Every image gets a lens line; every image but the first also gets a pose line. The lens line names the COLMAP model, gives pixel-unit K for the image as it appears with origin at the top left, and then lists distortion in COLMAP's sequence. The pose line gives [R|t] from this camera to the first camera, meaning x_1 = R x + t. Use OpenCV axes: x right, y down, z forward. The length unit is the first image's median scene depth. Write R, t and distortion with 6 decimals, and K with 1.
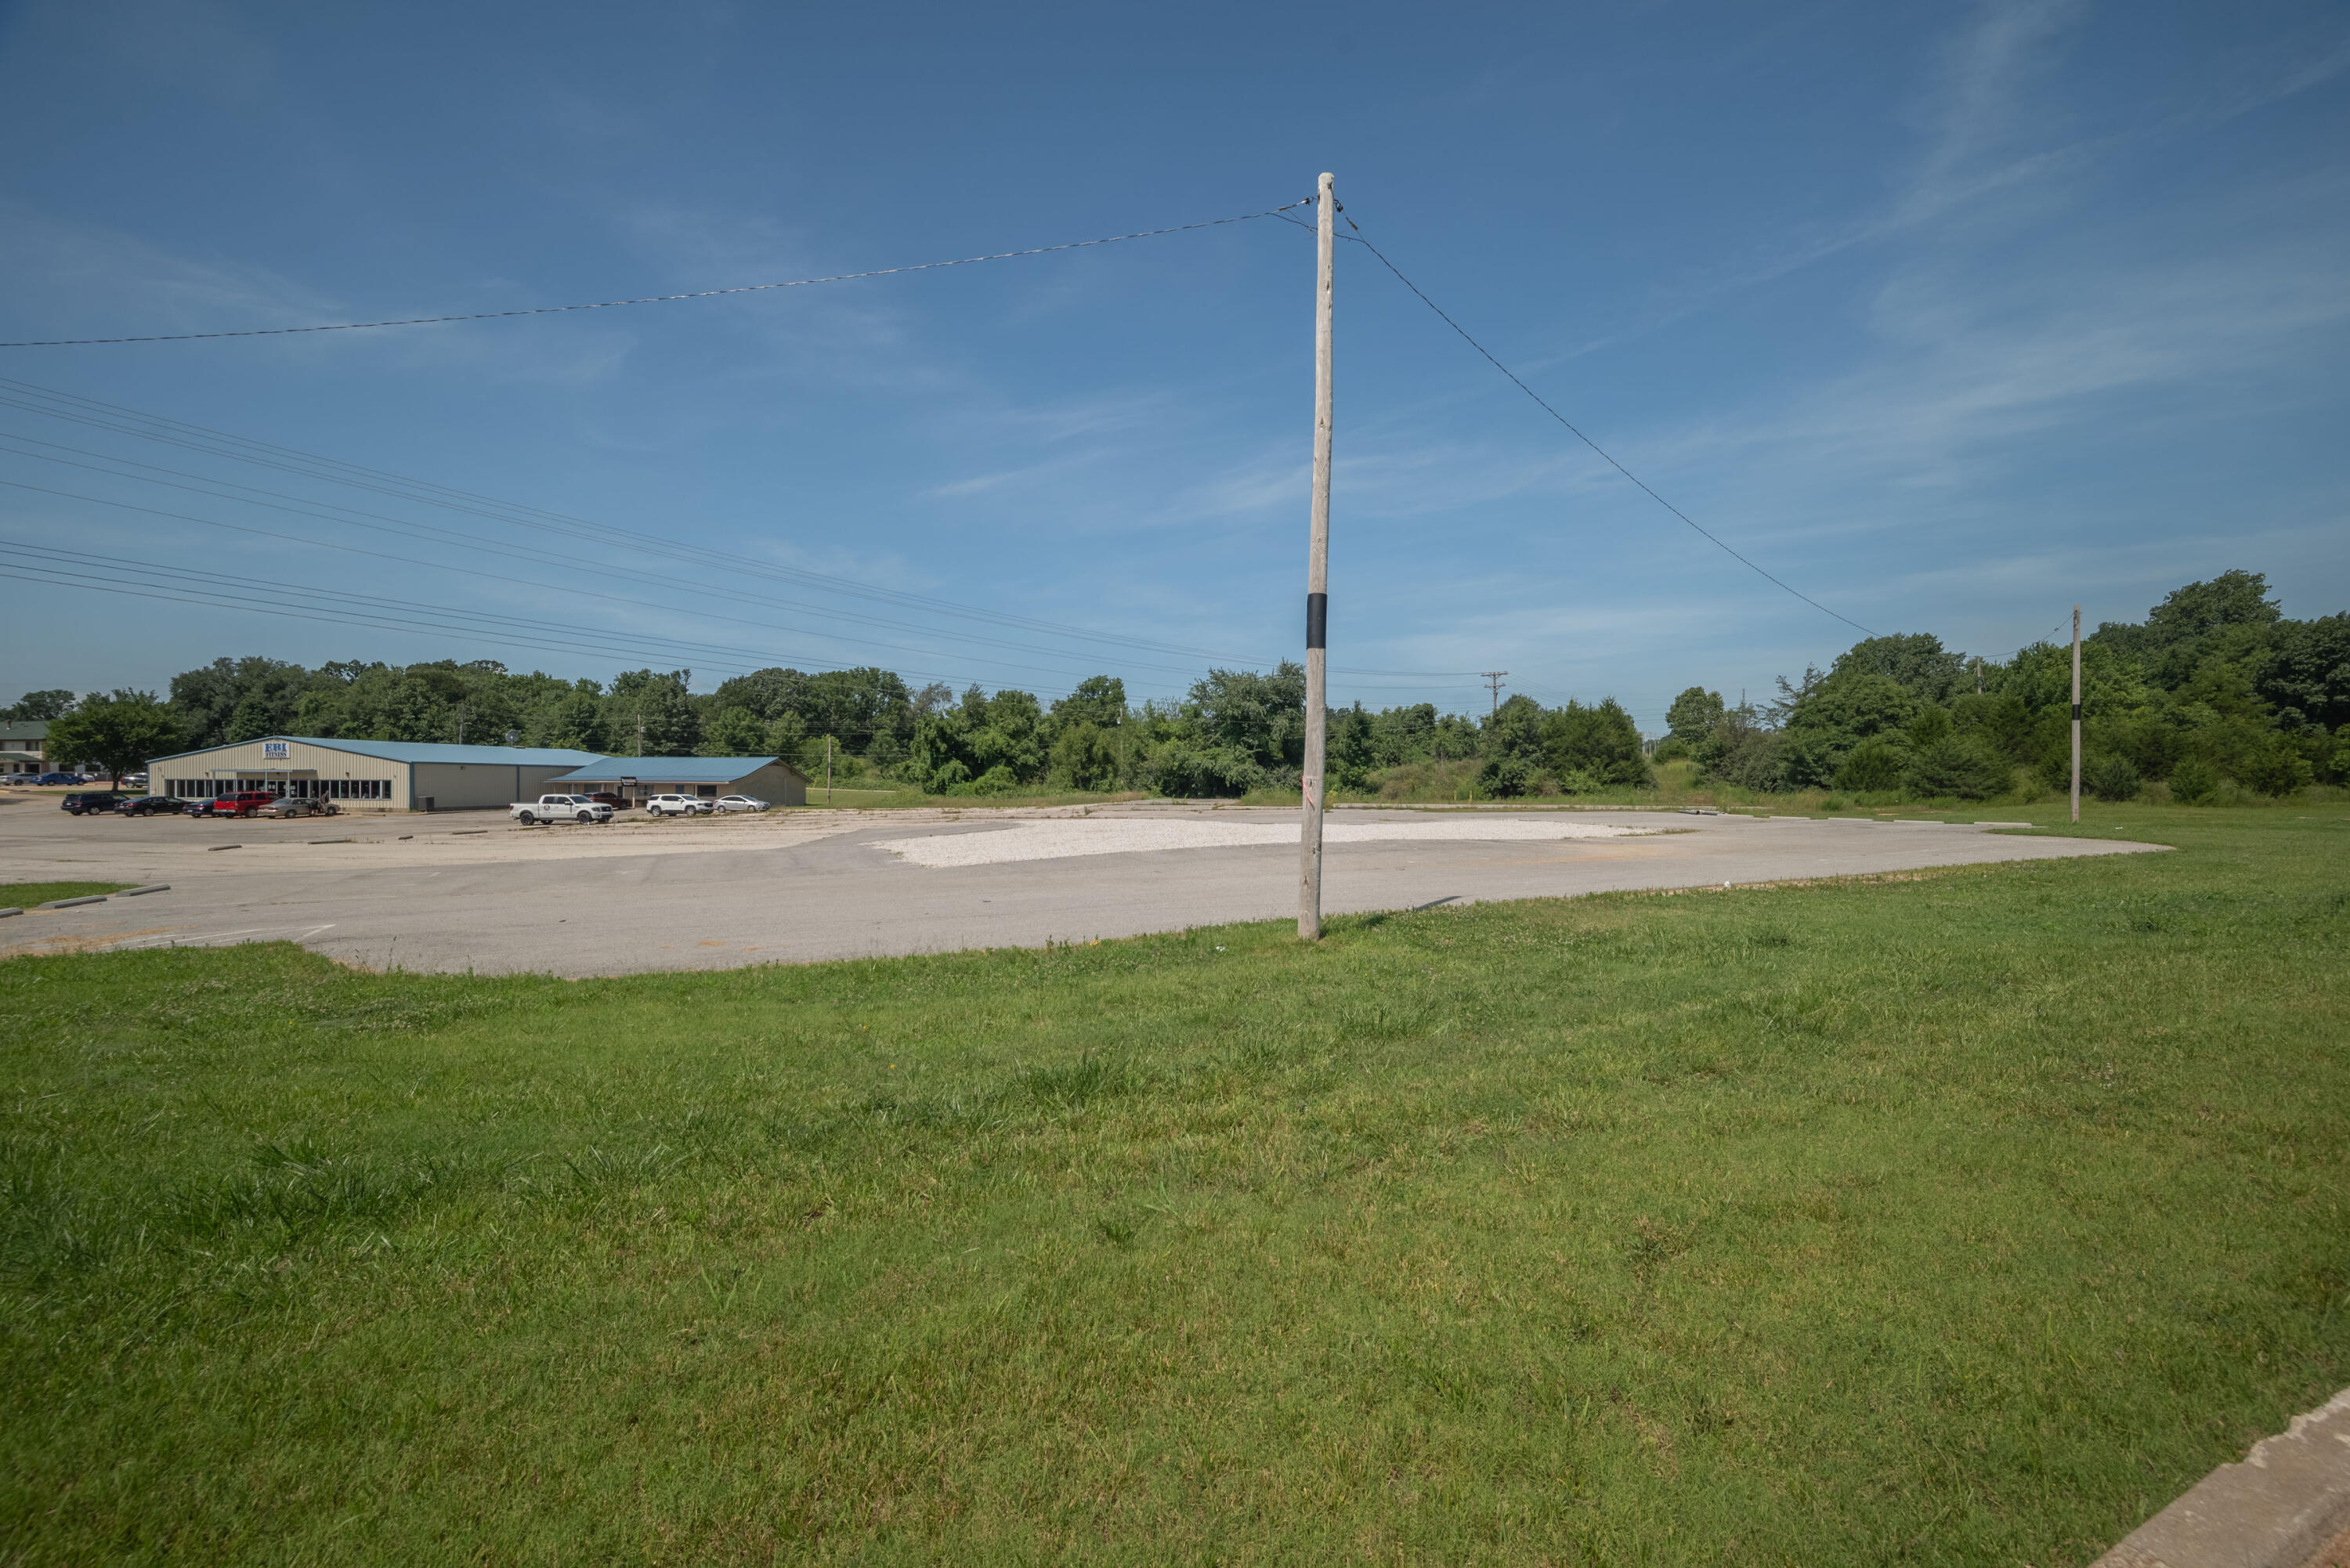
lens RADIAL K [[909.2, 0, 1171.1], [0, 909.2, 784.5], [0, 0, 1]] dist [-0.001339, 0.000016]
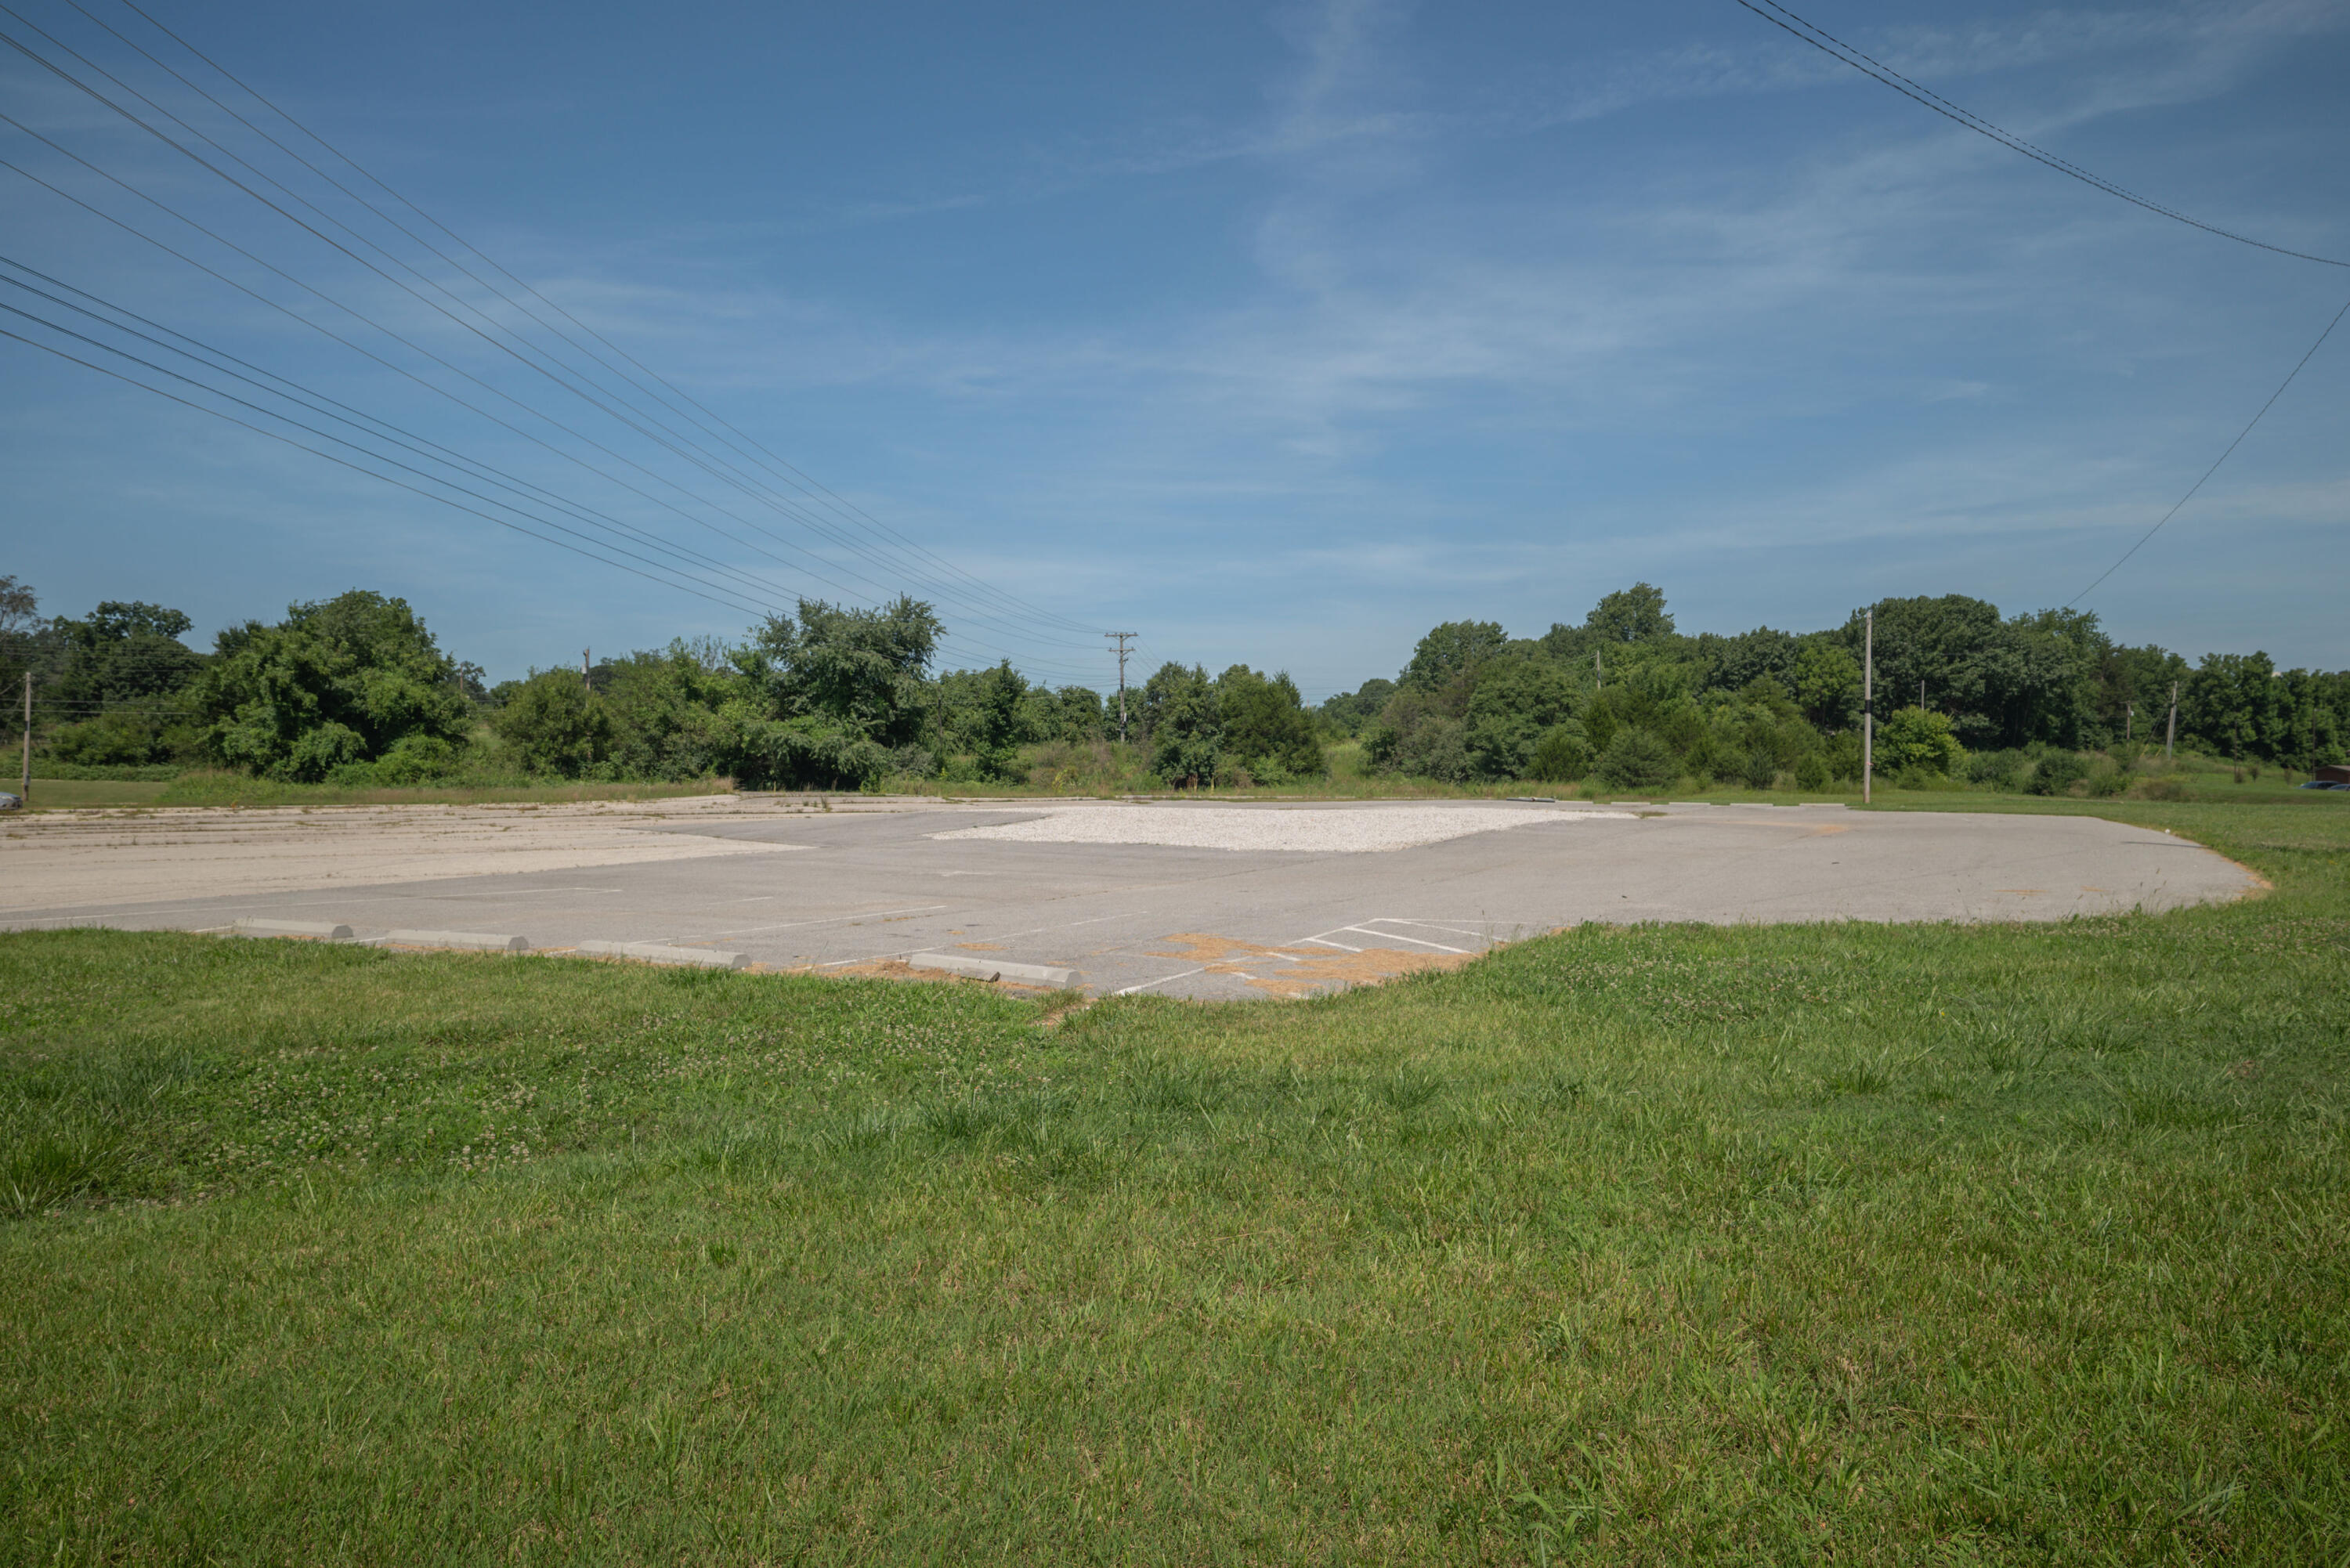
lens RADIAL K [[1275.2, 0, 1185.6], [0, 1275.2, 791.3], [0, 0, 1]] dist [0.004755, 0.000682]
pose [[0.832763, -0.000277, 0.553630, -0.246641], [-0.004788, 0.999959, 0.007702, 0.006989], [-0.553610, -0.009064, 0.832727, 0.052692]]
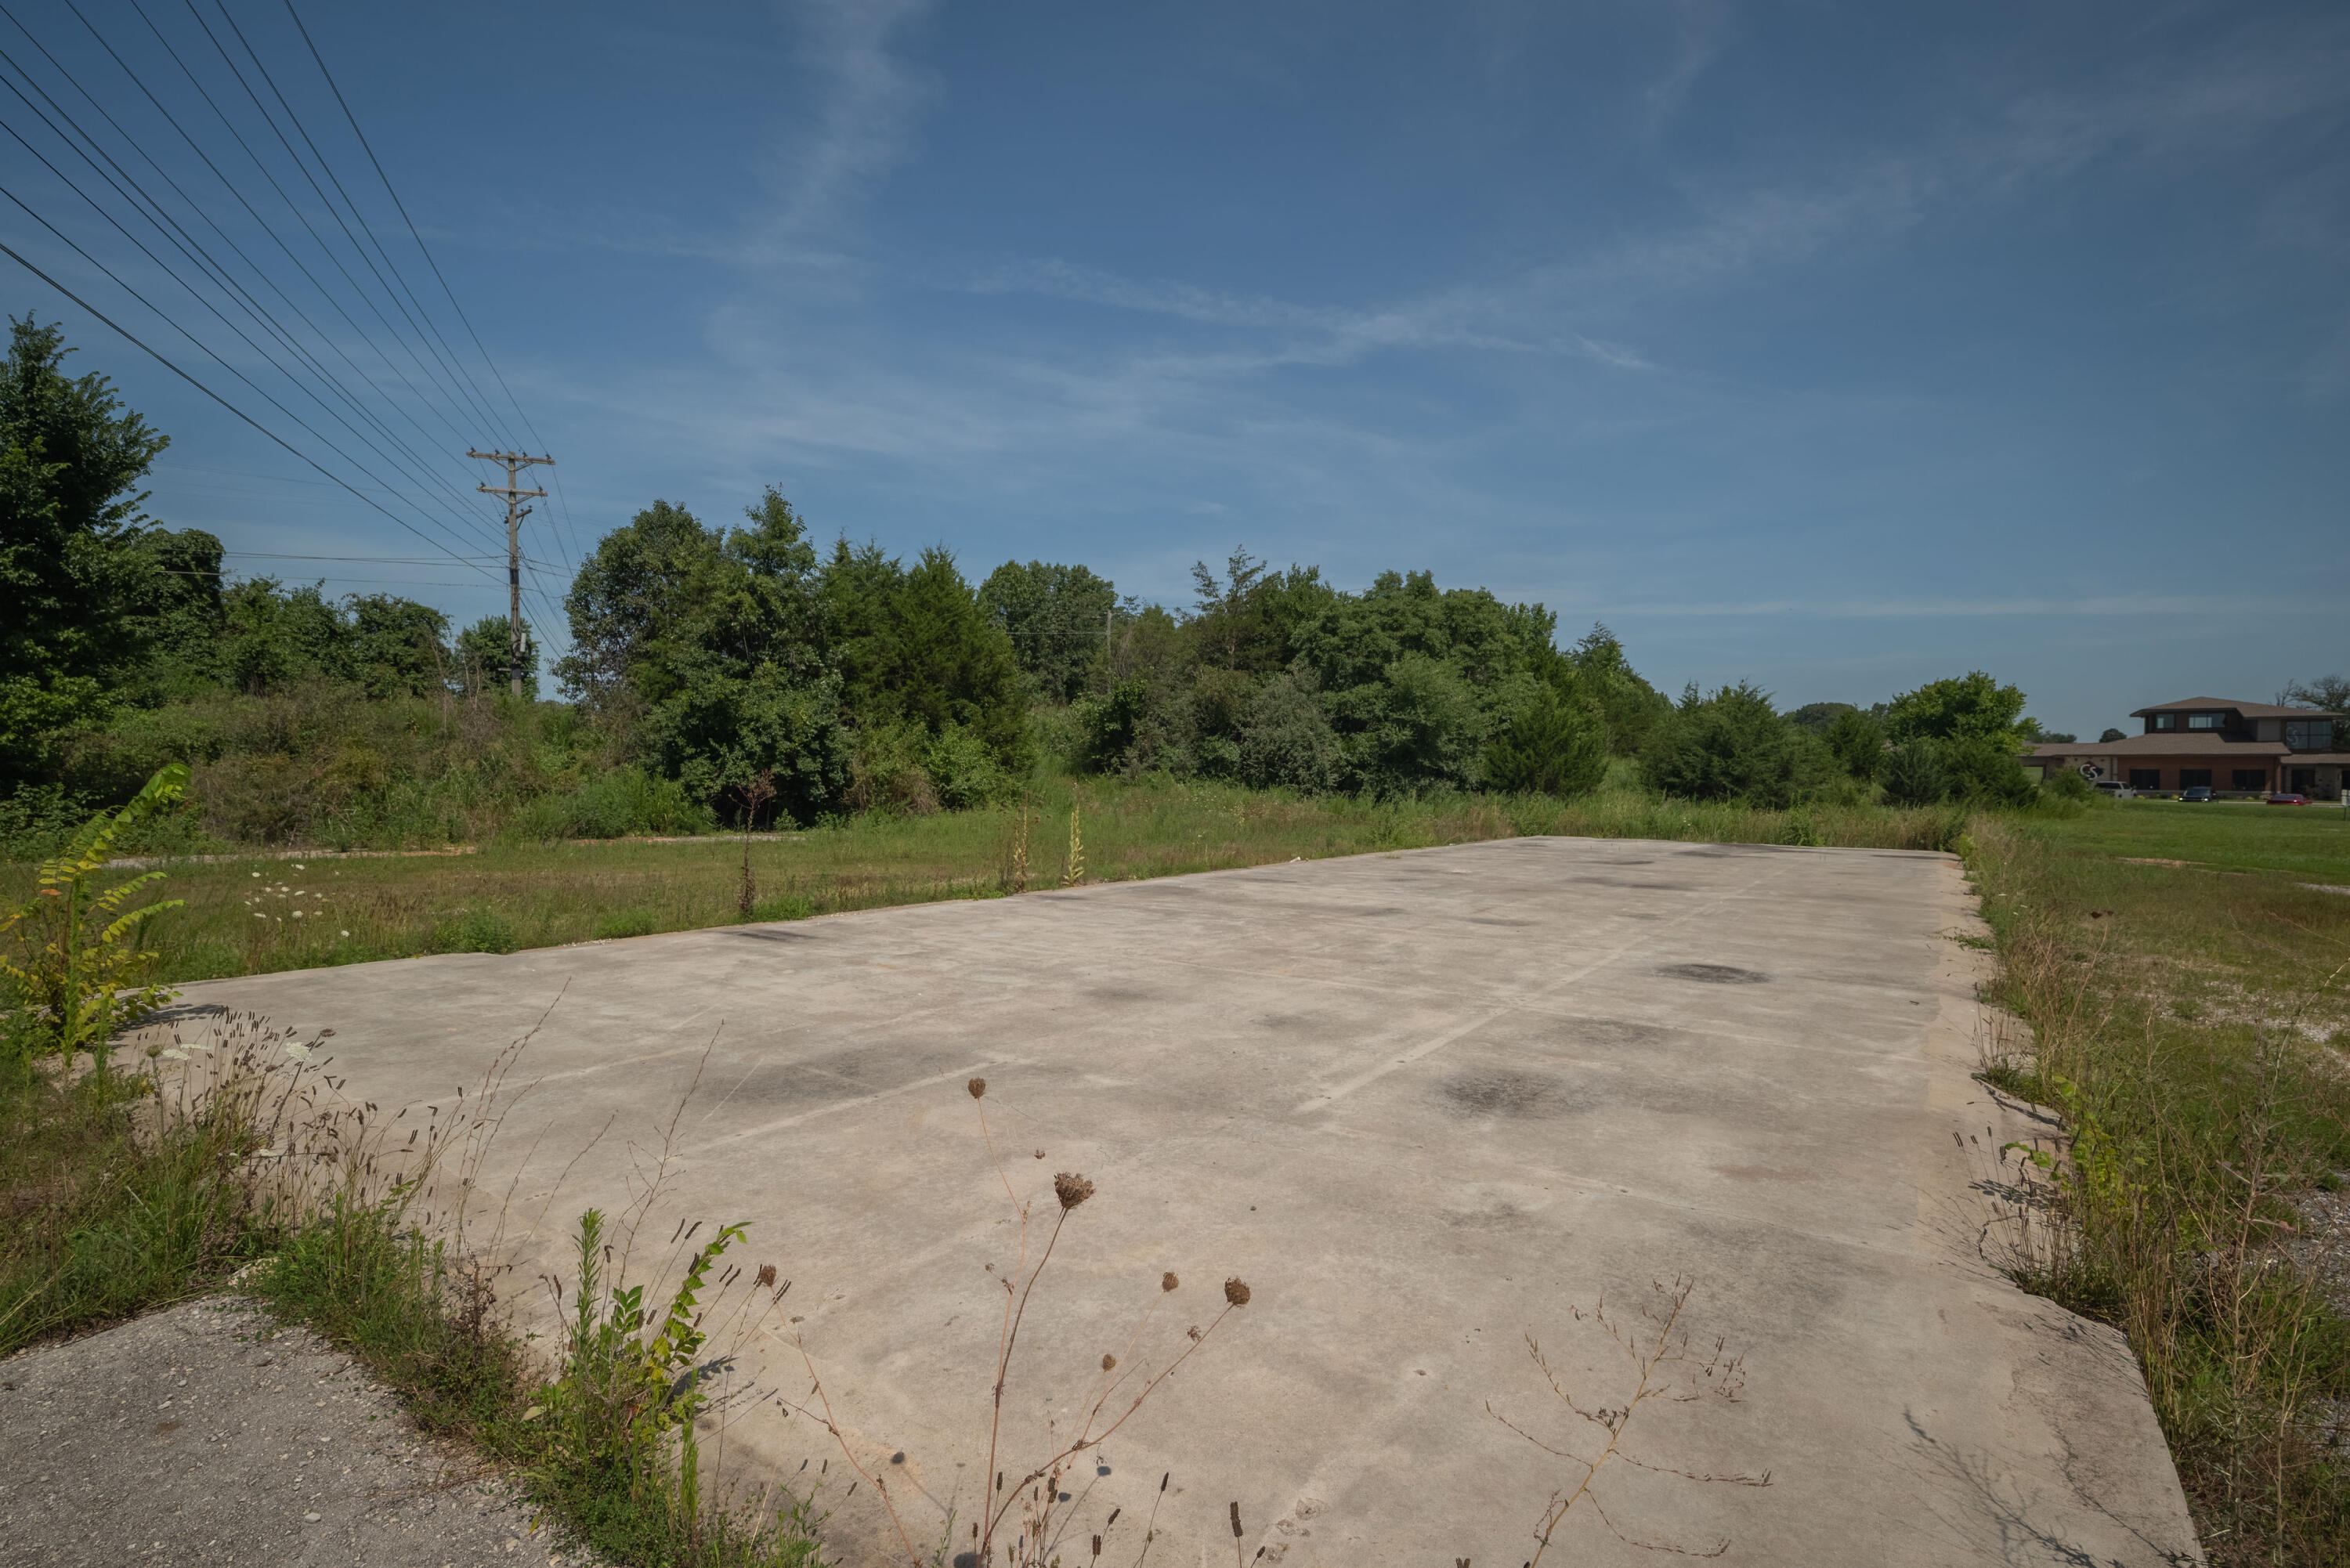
lens RADIAL K [[1074.9, 0, 1156.7], [0, 1074.9, 777.2], [0, 0, 1]] dist [-0.002037, 0.000059]
pose [[0.442323, 0.000152, 0.896856, 0.108184], [-0.009135, 0.999949, 0.004336, -0.001651], [-0.896809, -0.010111, 0.442302, 0.689305]]
